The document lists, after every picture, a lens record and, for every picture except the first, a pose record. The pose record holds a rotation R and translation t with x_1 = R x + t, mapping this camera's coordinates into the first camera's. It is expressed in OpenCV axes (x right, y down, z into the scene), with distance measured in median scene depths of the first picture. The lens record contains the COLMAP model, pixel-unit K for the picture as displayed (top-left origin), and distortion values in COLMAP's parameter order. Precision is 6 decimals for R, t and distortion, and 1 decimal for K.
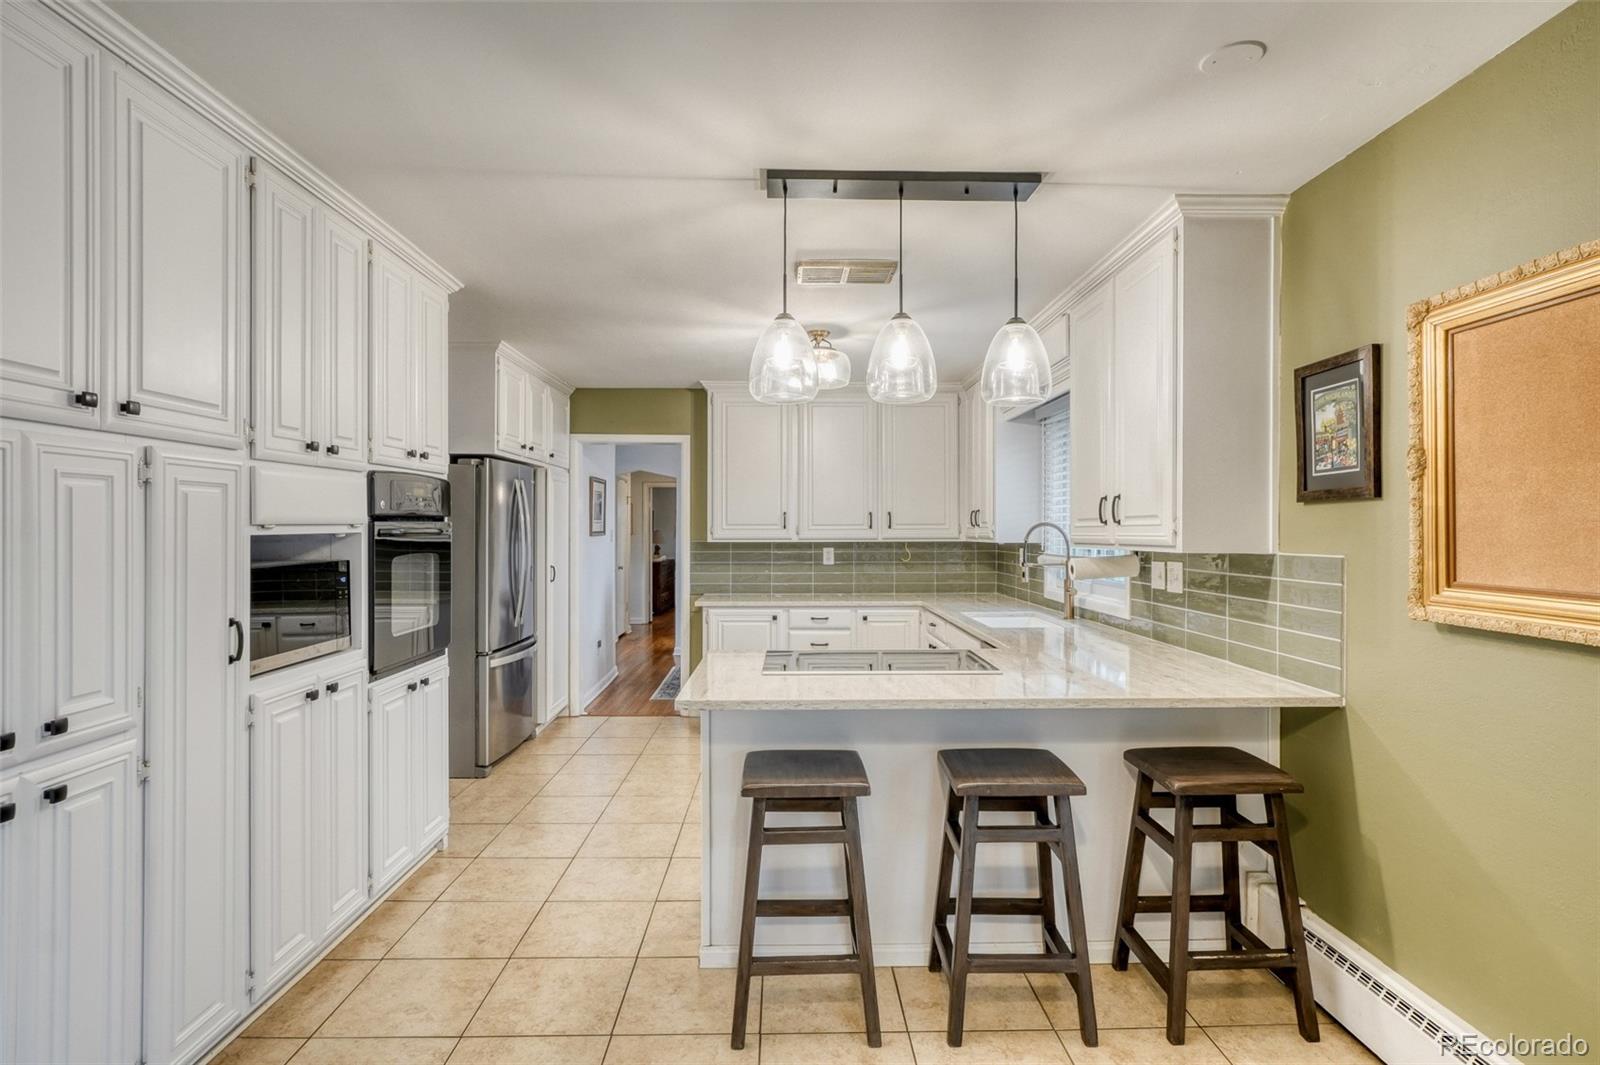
lens RADIAL K [[836.6, 0, 790.7], [0, 836.6, 532.5], [0, 0, 1]] dist [-0.011994, 0.006467]
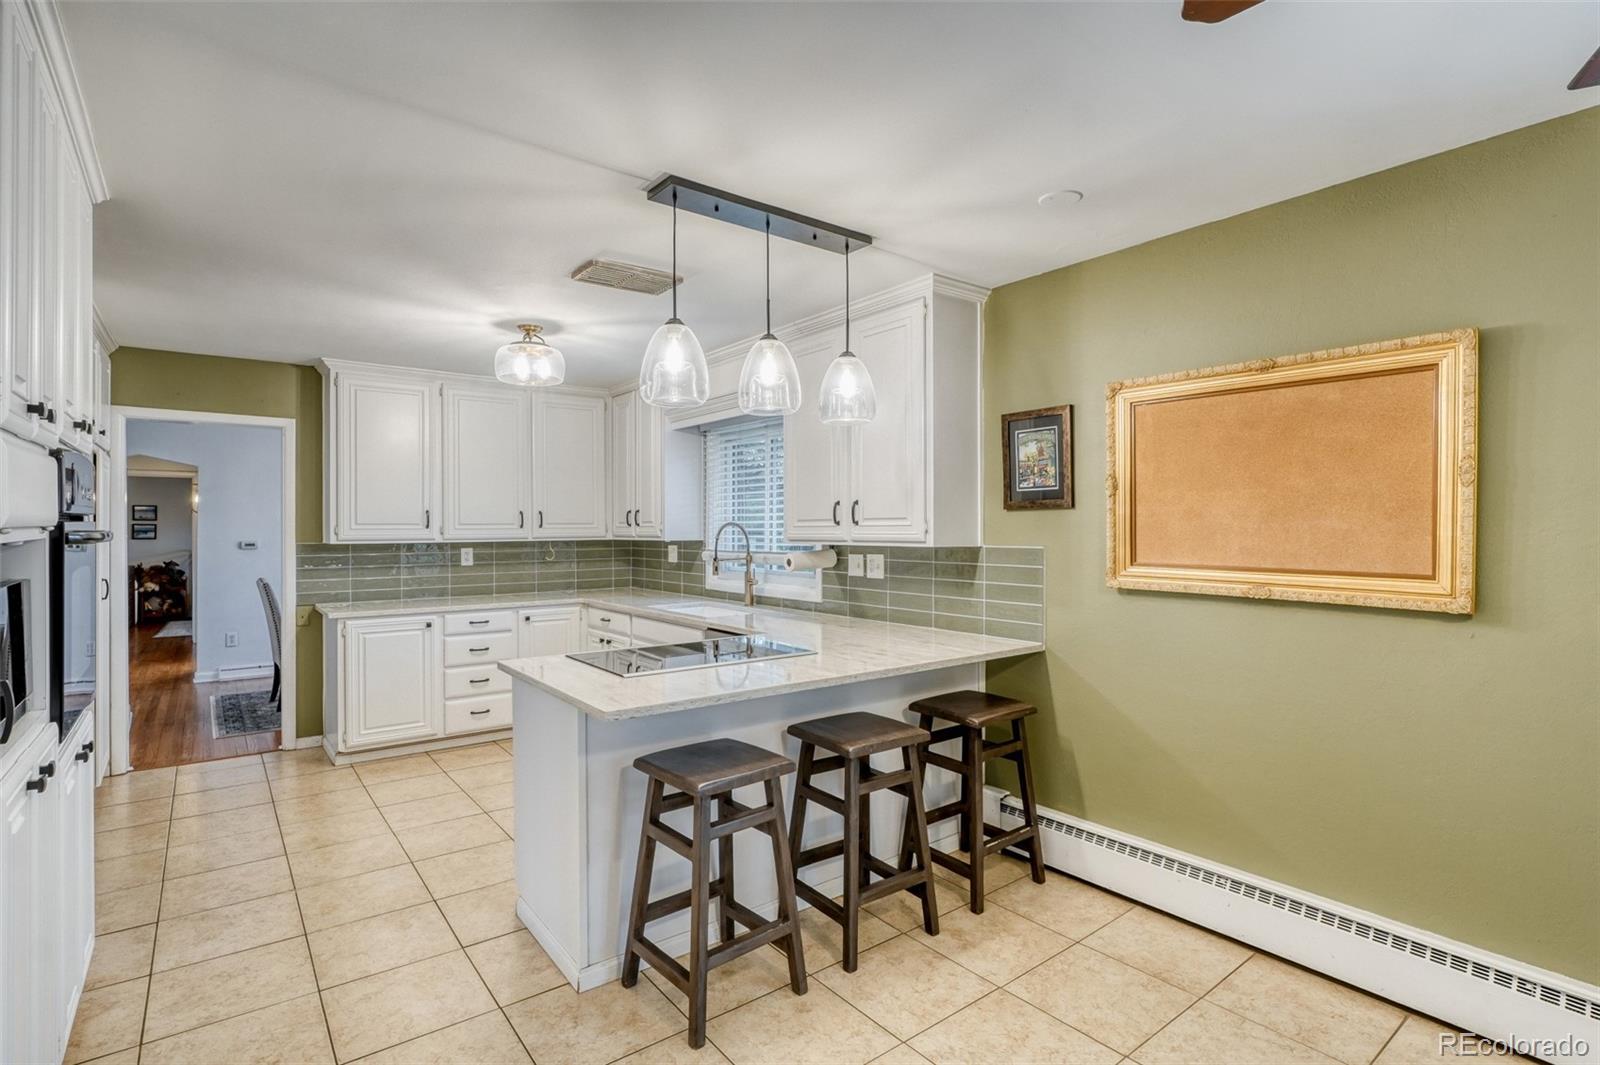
lens RADIAL K [[783.7, 0, 807.8], [0, 783.7, 530.5], [0, 0, 1]] dist [-0.024938, 0.004970]
pose [[0.797402, -0.004495, 0.603432, -0.425698], [0.003997, 0.999990, 0.002167, -0.004733], [-0.603435, 0.000684, 0.797412, 0.137588]]
